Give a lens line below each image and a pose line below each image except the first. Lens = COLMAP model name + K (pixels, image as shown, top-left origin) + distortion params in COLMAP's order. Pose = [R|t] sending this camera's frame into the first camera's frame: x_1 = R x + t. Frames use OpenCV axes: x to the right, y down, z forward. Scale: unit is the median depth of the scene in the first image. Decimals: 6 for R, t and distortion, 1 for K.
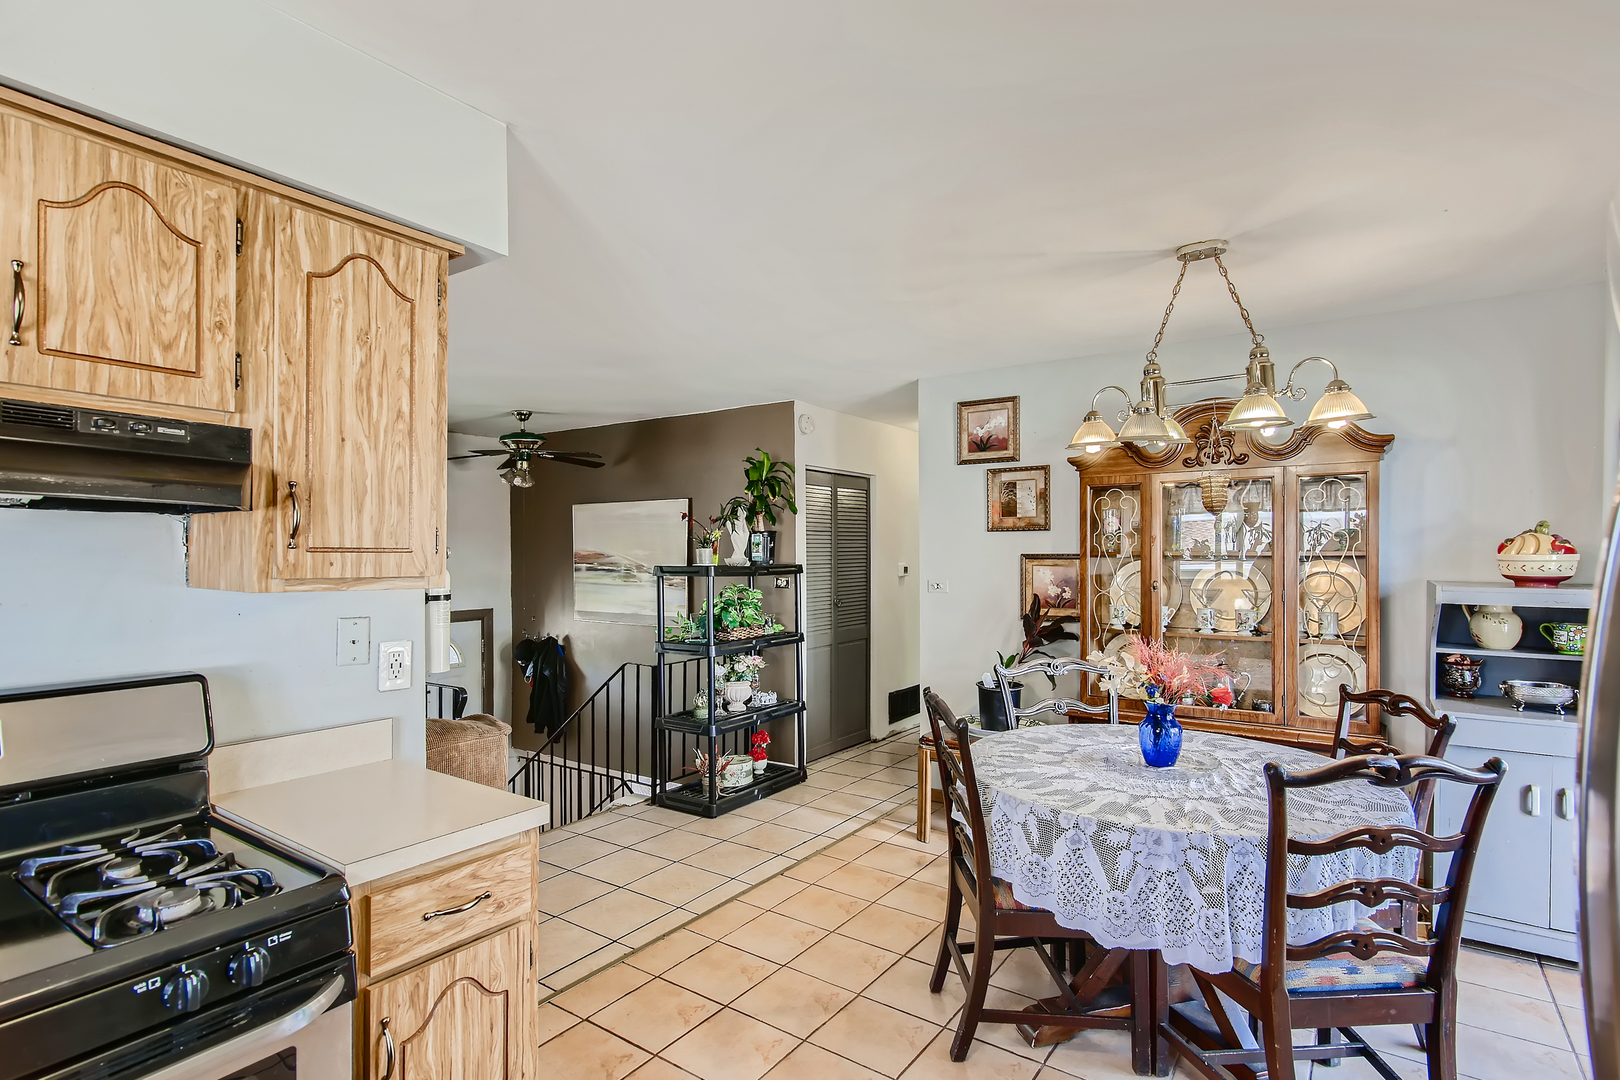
lens RADIAL K [[792.5, 0, 813.8], [0, 792.5, 557.5], [0, 0, 1]] dist [0.003348, 0.000246]
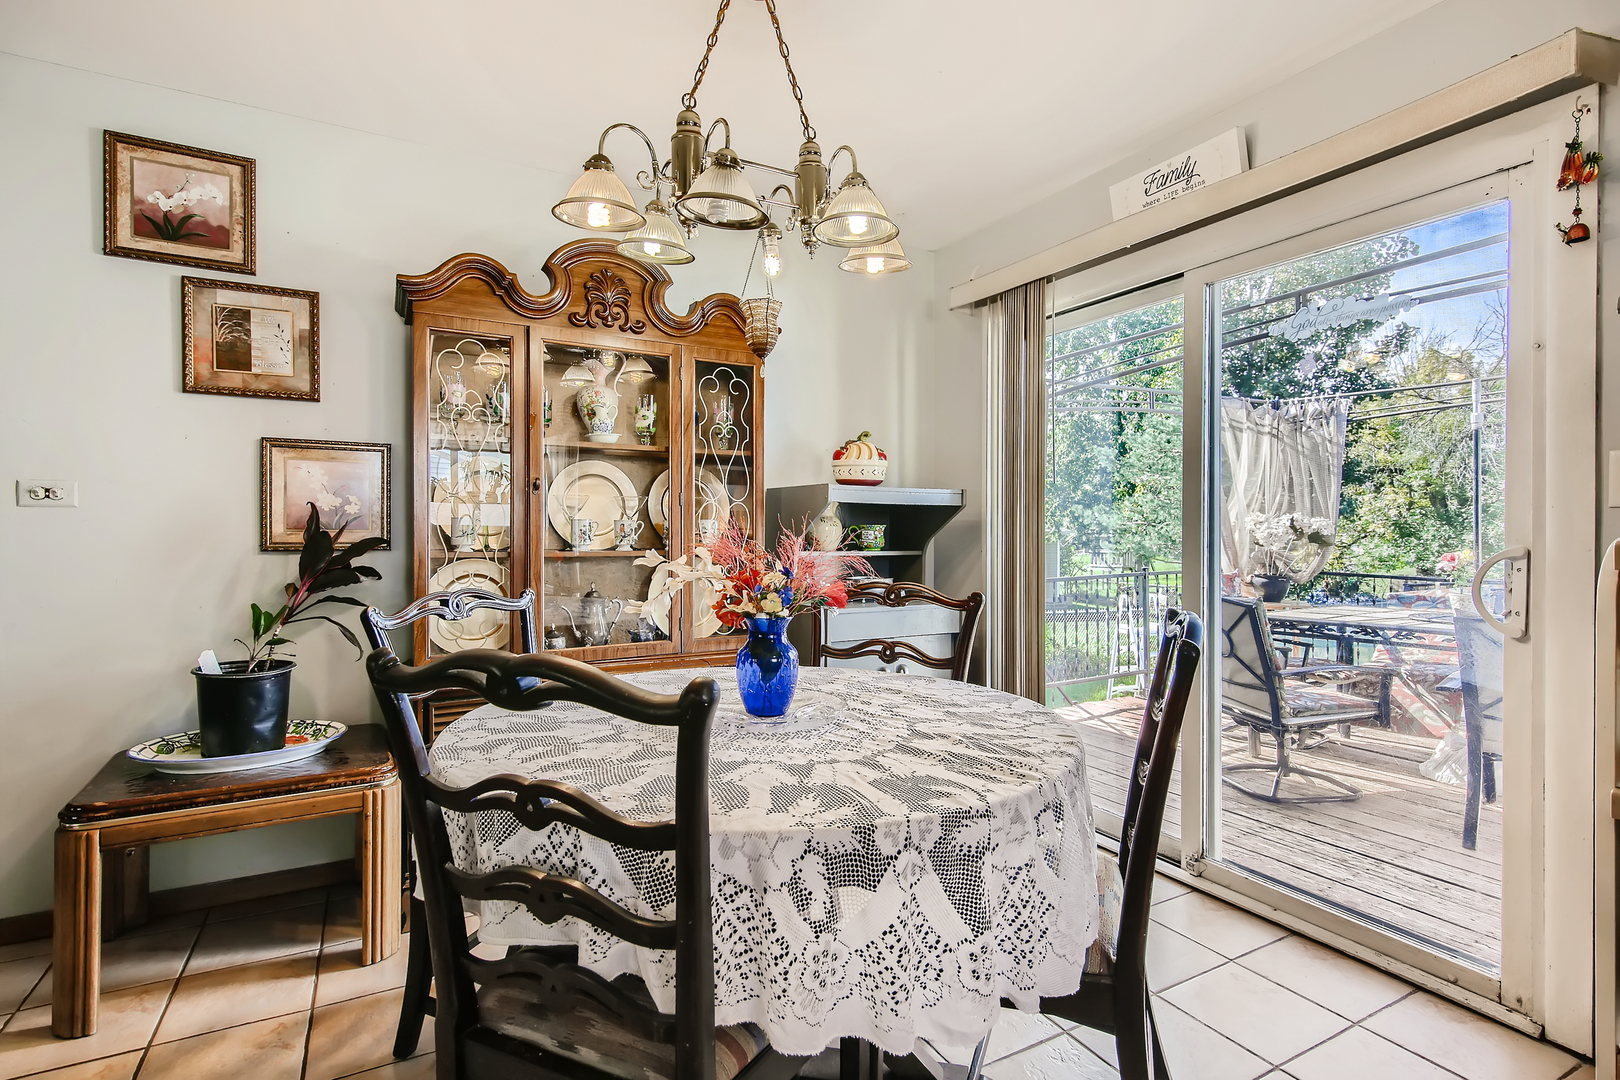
lens RADIAL K [[792.5, 0, 811.1], [0, 792.5, 531.1], [0, 0, 1]] dist [0.003348, 0.000246]
pose [[0.443997, 0.000017, 0.896028, -0.152772], [0.000418, 1.000000, -0.000226, 0.127101], [-0.896028, 0.000475, 0.443997, 0.775437]]
